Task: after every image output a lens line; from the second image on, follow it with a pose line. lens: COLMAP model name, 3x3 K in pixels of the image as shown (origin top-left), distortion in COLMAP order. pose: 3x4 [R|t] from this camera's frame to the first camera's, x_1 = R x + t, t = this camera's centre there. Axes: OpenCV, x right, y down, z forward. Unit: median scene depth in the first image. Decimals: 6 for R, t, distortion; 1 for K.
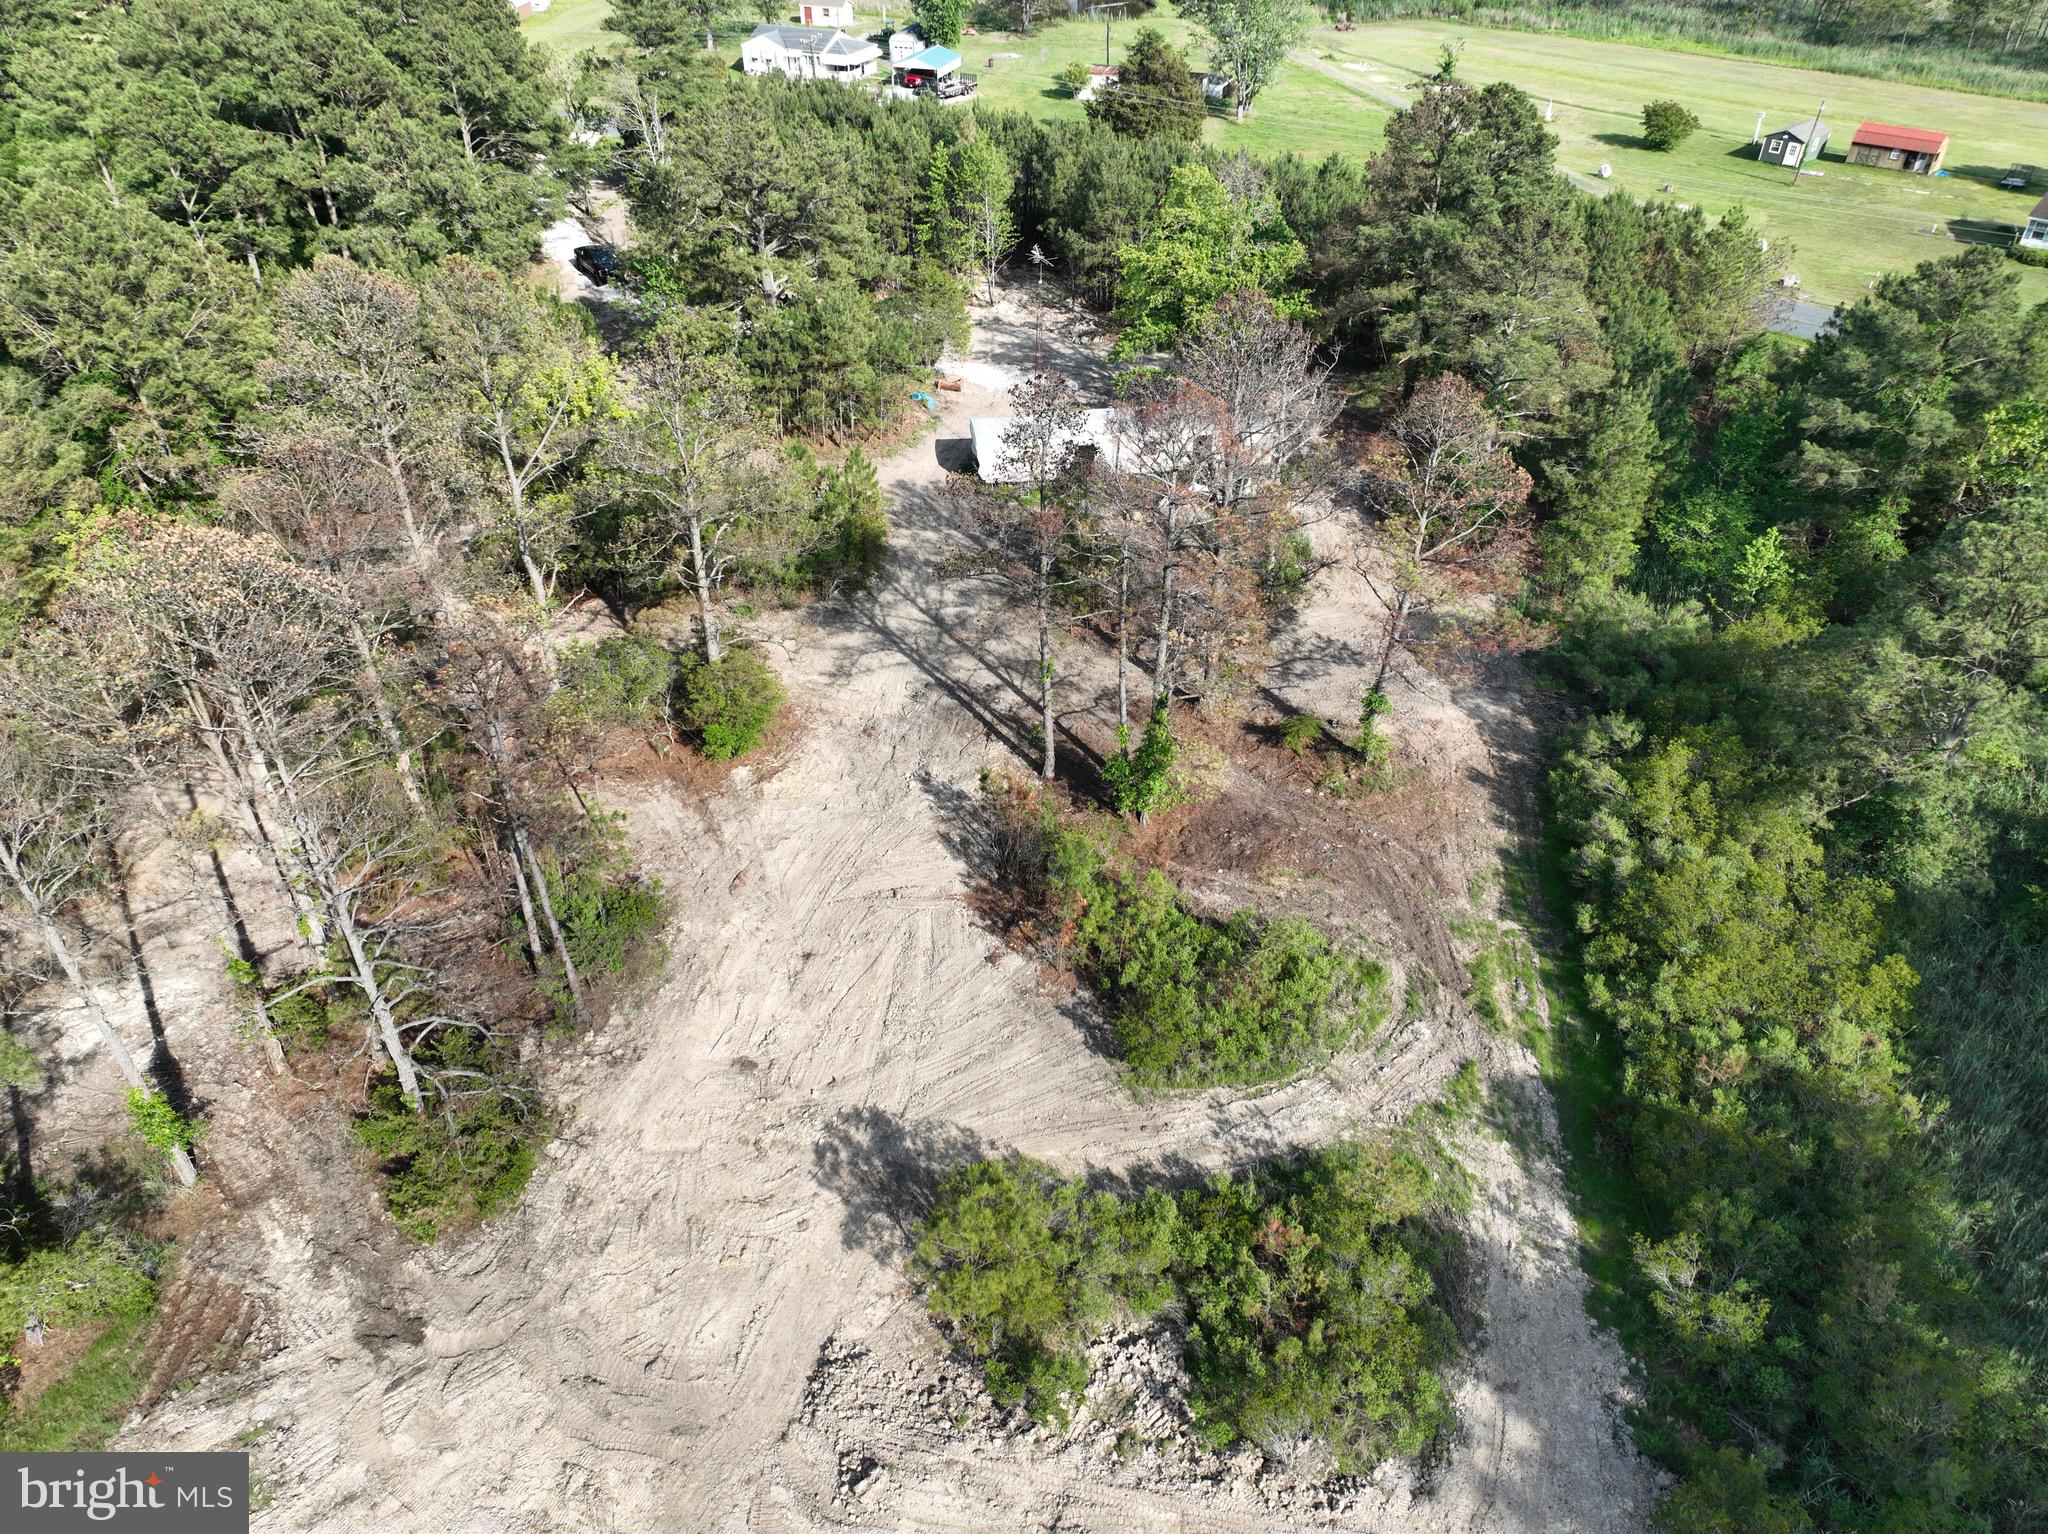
lens RADIAL K [[1437.4, 0, 1019.4], [0, 1437.4, 757.9], [0, 0, 1]] dist [-0.003896, 0.022751]
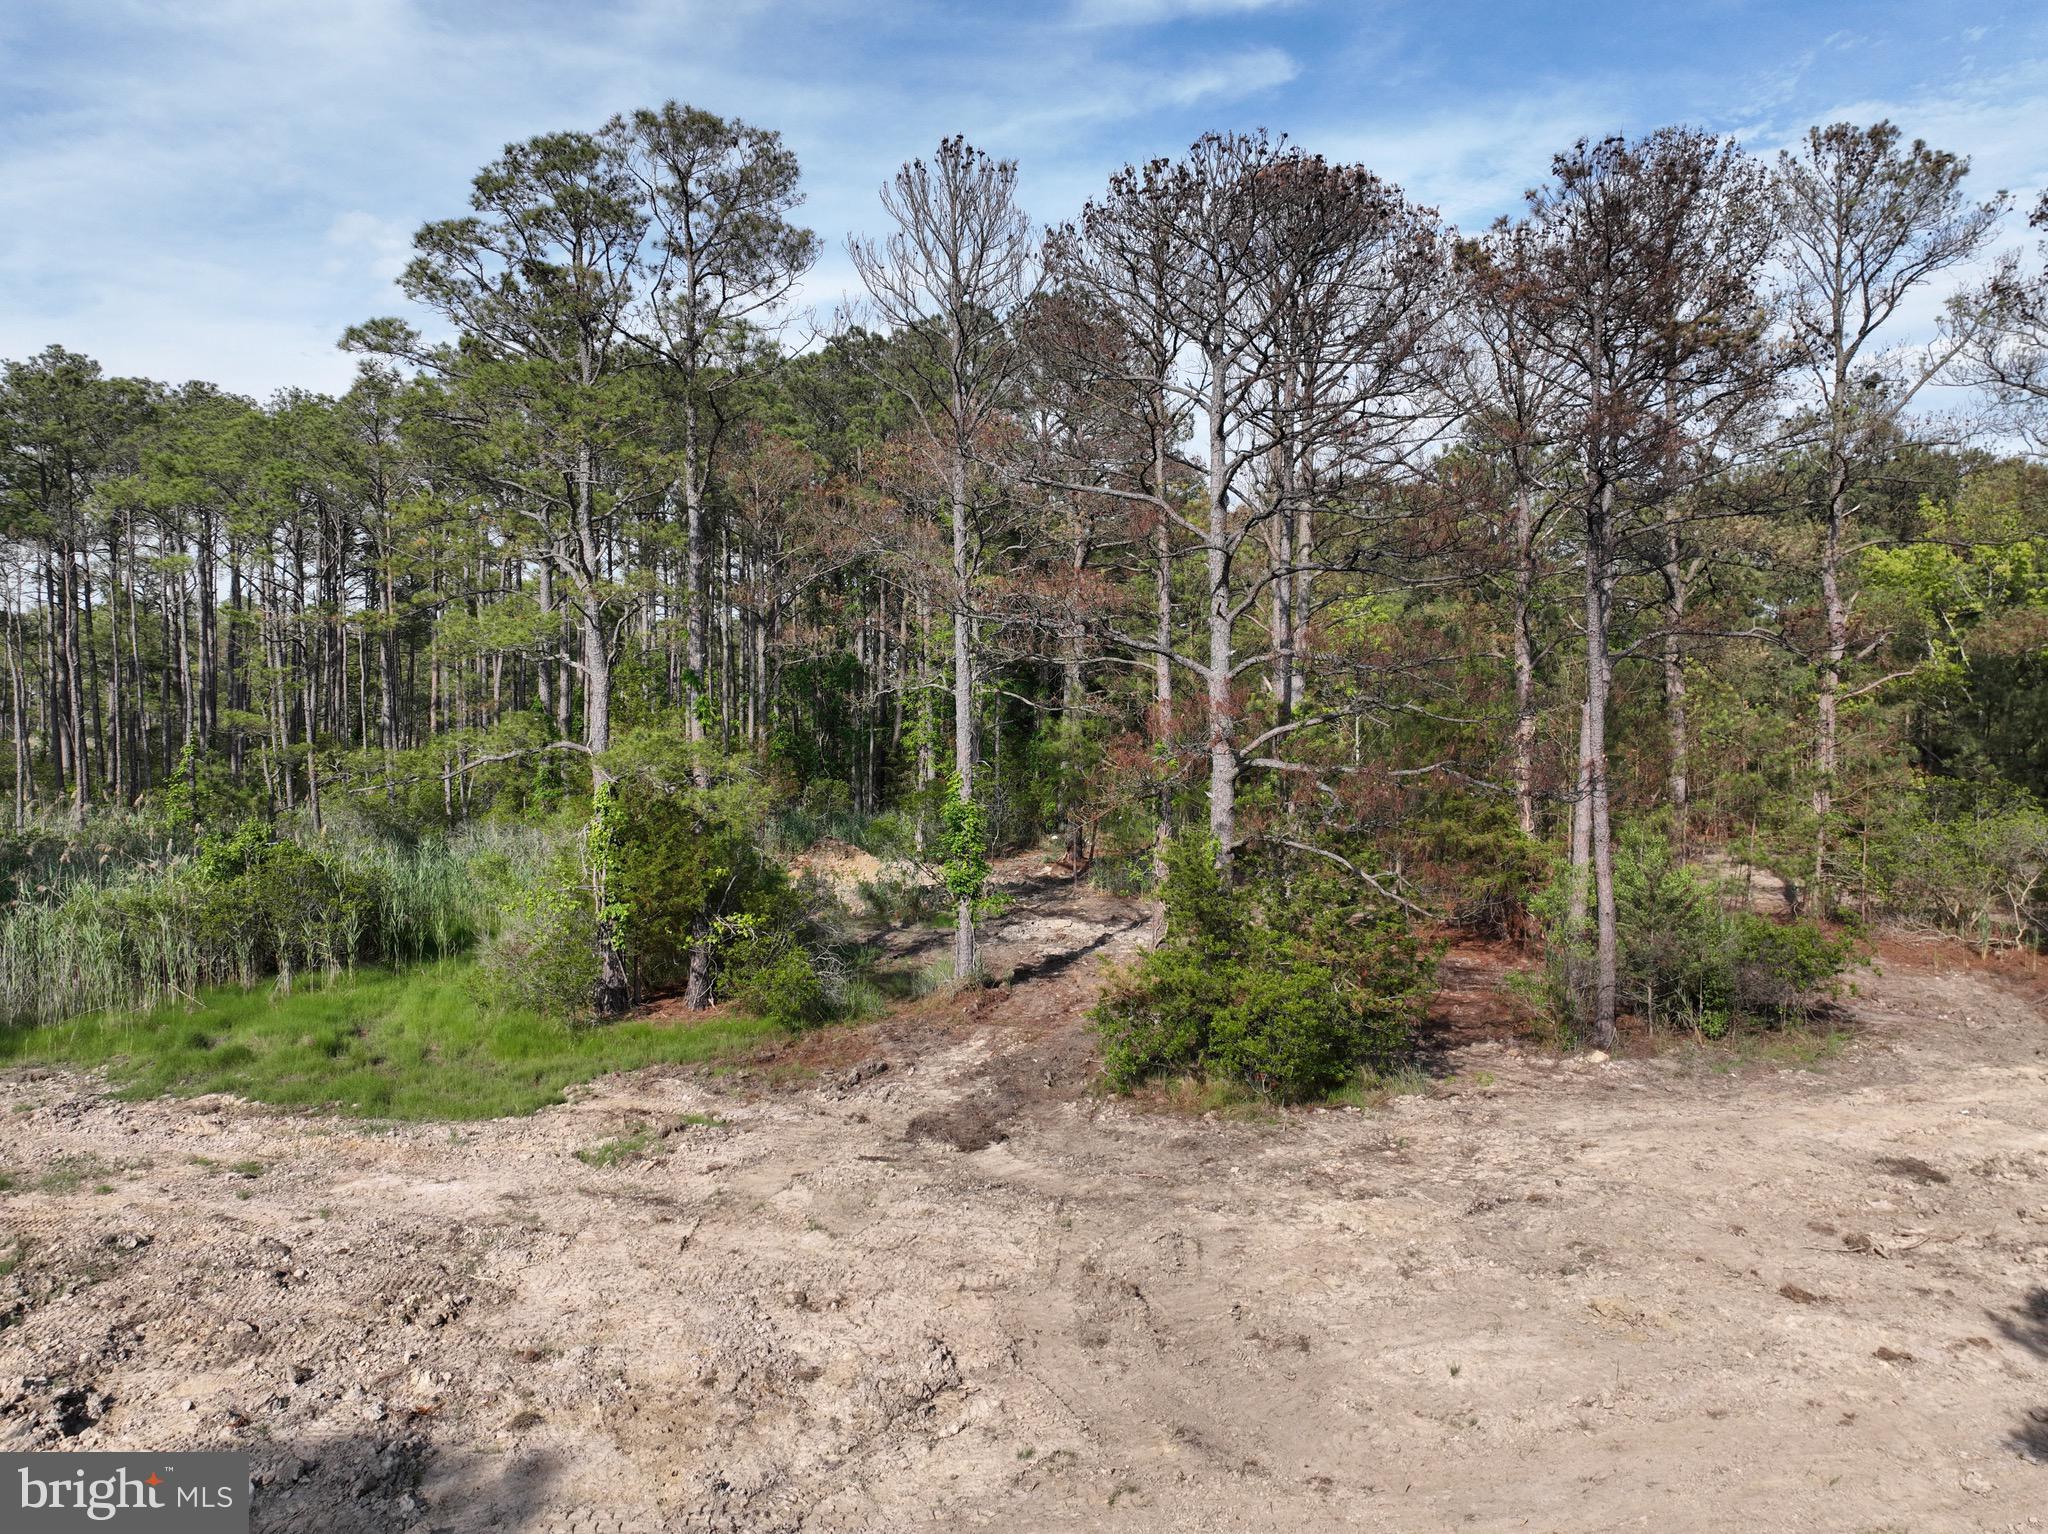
lens RADIAL K [[1437.4, 0, 1023.9], [0, 1437.4, 766.7], [0, 0, 1]] dist [-0.003896, 0.022751]
pose [[0.555873, 0.031237, -0.830680, 0.000509], [-0.493156, 0.816836, -0.299293, 0.301837], [0.669180, 0.576024, 0.469462, 0.485730]]
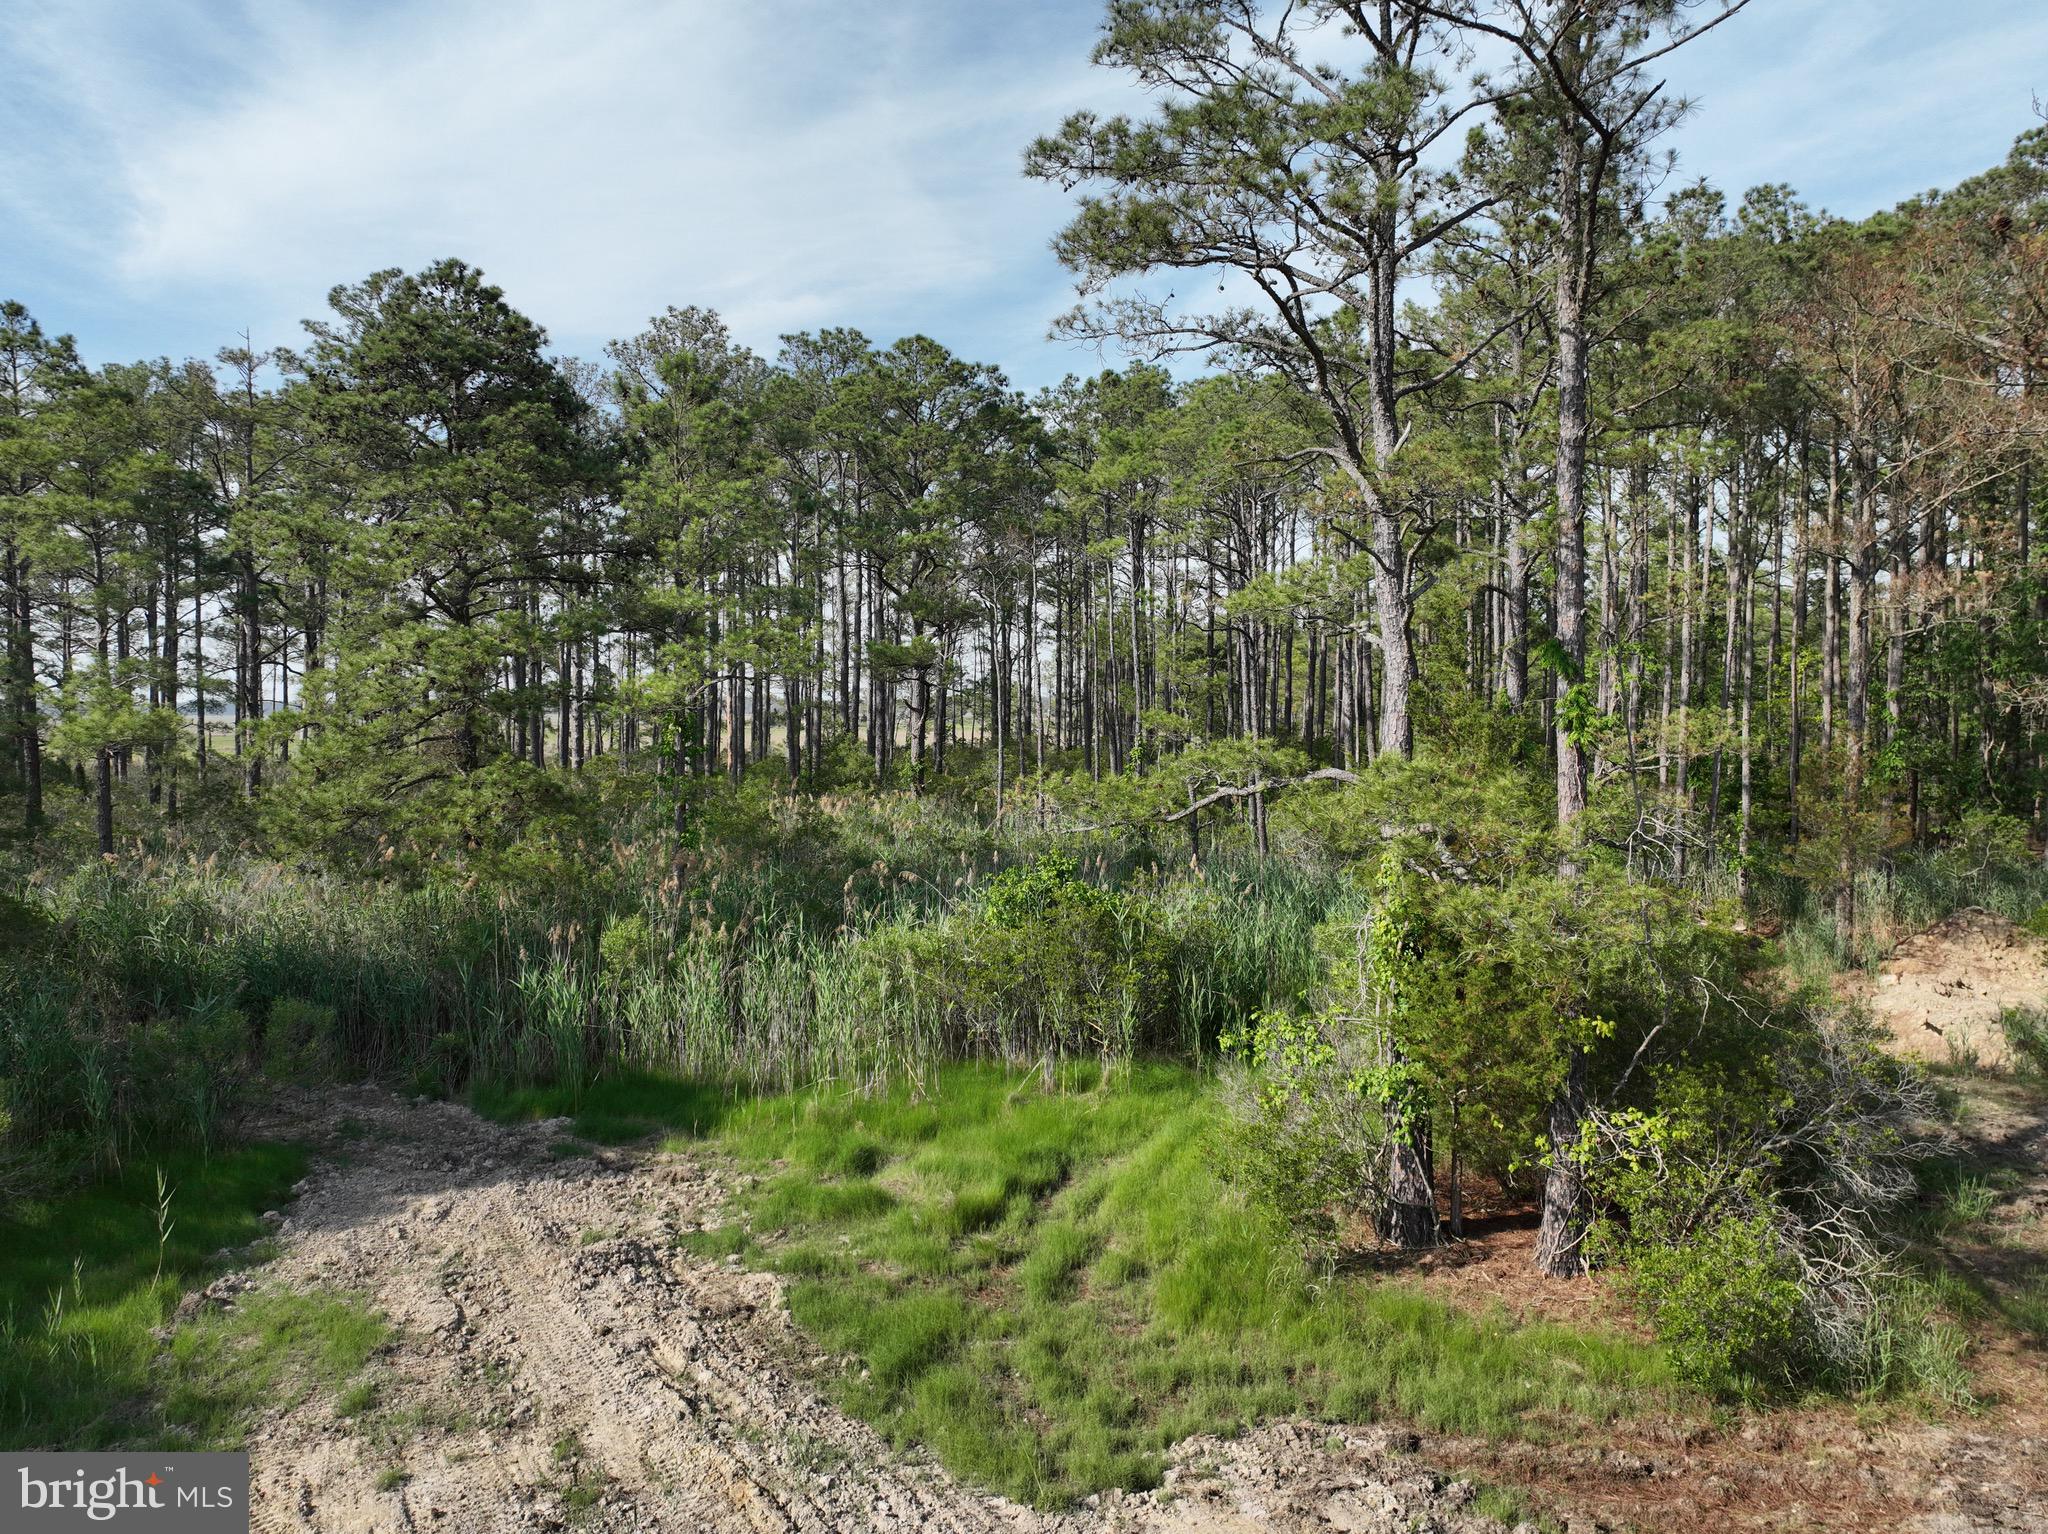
lens RADIAL K [[1437.4, 0, 1030.6], [0, 1437.4, 763.7], [0, 0, 1]] dist [-0.003896, 0.022751]
pose [[-0.161879, 0.032737, -0.986267, -0.193679], [-0.588109, 0.799364, 0.123061, 0.227515], [0.792416, 0.599954, -0.110148, 0.585555]]
